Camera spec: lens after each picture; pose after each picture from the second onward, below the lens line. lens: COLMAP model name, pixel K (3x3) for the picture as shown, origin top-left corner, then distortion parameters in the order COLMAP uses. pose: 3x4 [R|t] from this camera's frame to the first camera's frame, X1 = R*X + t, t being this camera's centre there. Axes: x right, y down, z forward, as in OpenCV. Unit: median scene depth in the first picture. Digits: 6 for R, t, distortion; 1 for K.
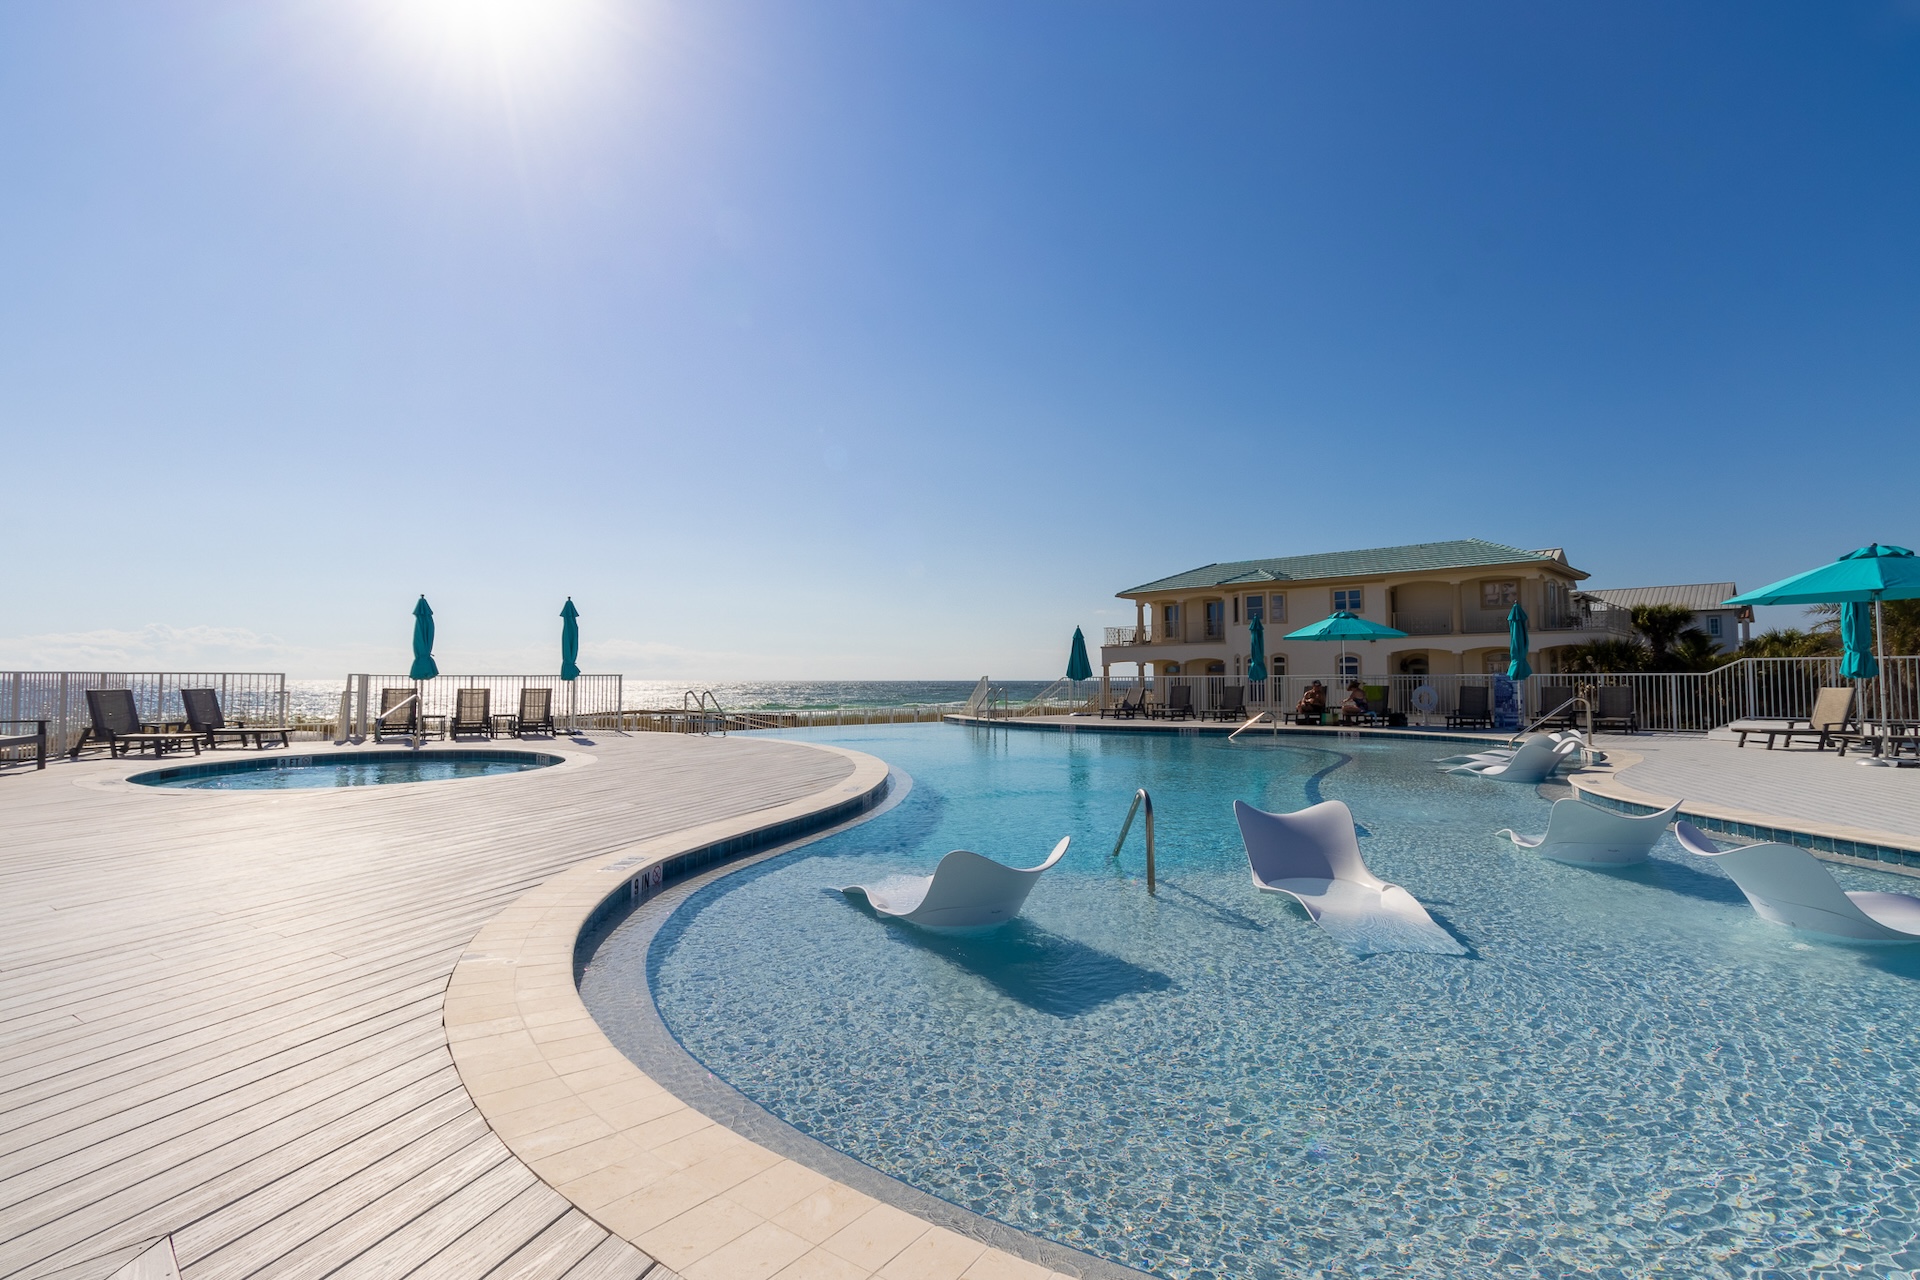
lens RADIAL K [[888.4, 0, 962.7], [0, 888.4, 656.4], [0, 0, 1]] dist [-0.002845, 0.000143]
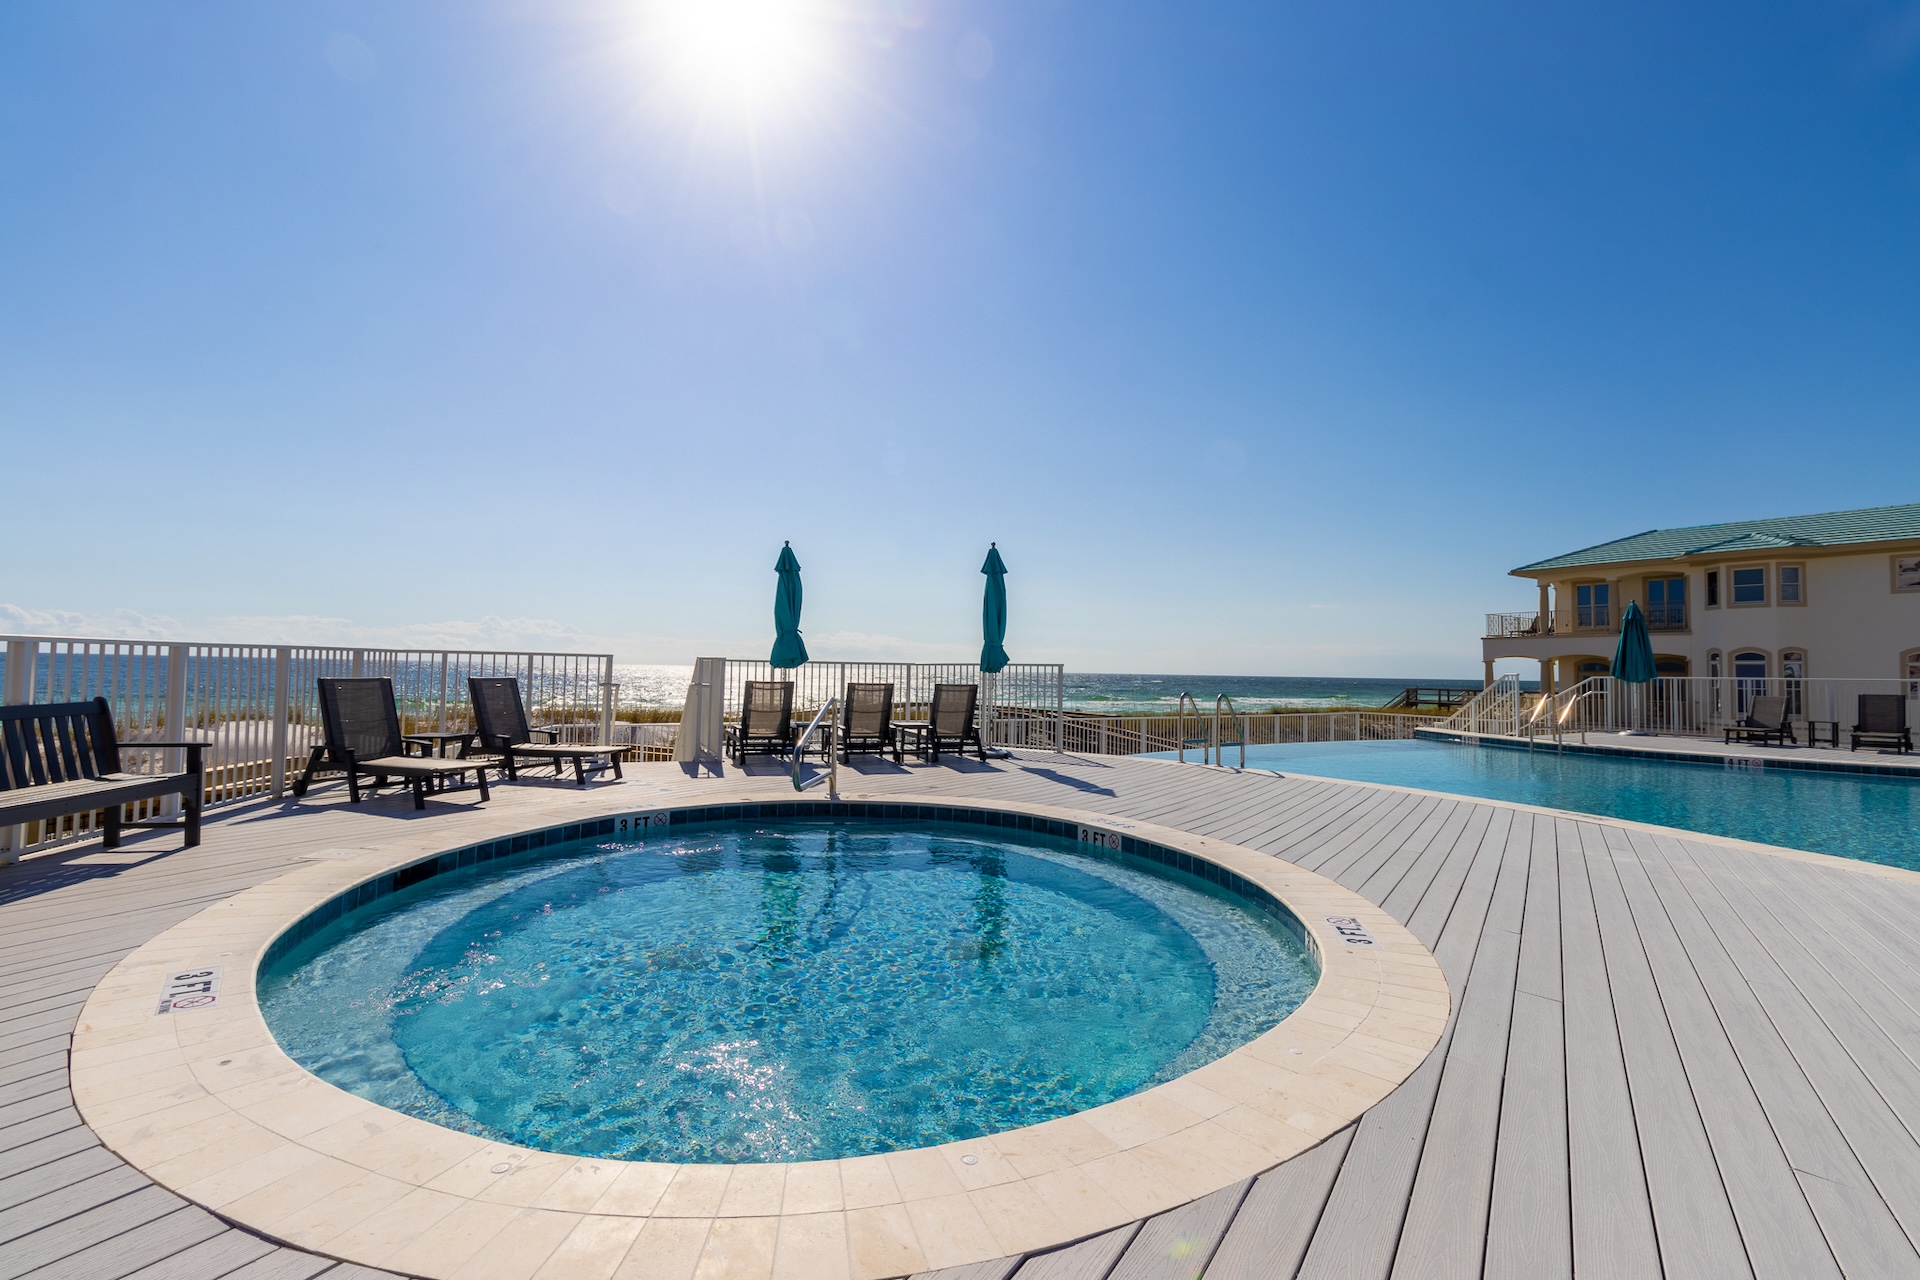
lens RADIAL K [[888.4, 0, 958.2], [0, 888.4, 632.8], [0, 0, 1]] dist [-0.002845, 0.000143]
pose [[0.968433, 0.006740, -0.249185, -0.333933], [-0.011520, 0.999776, -0.017729, 0.010932], [0.249009, 0.020040, 0.968294, 0.405798]]
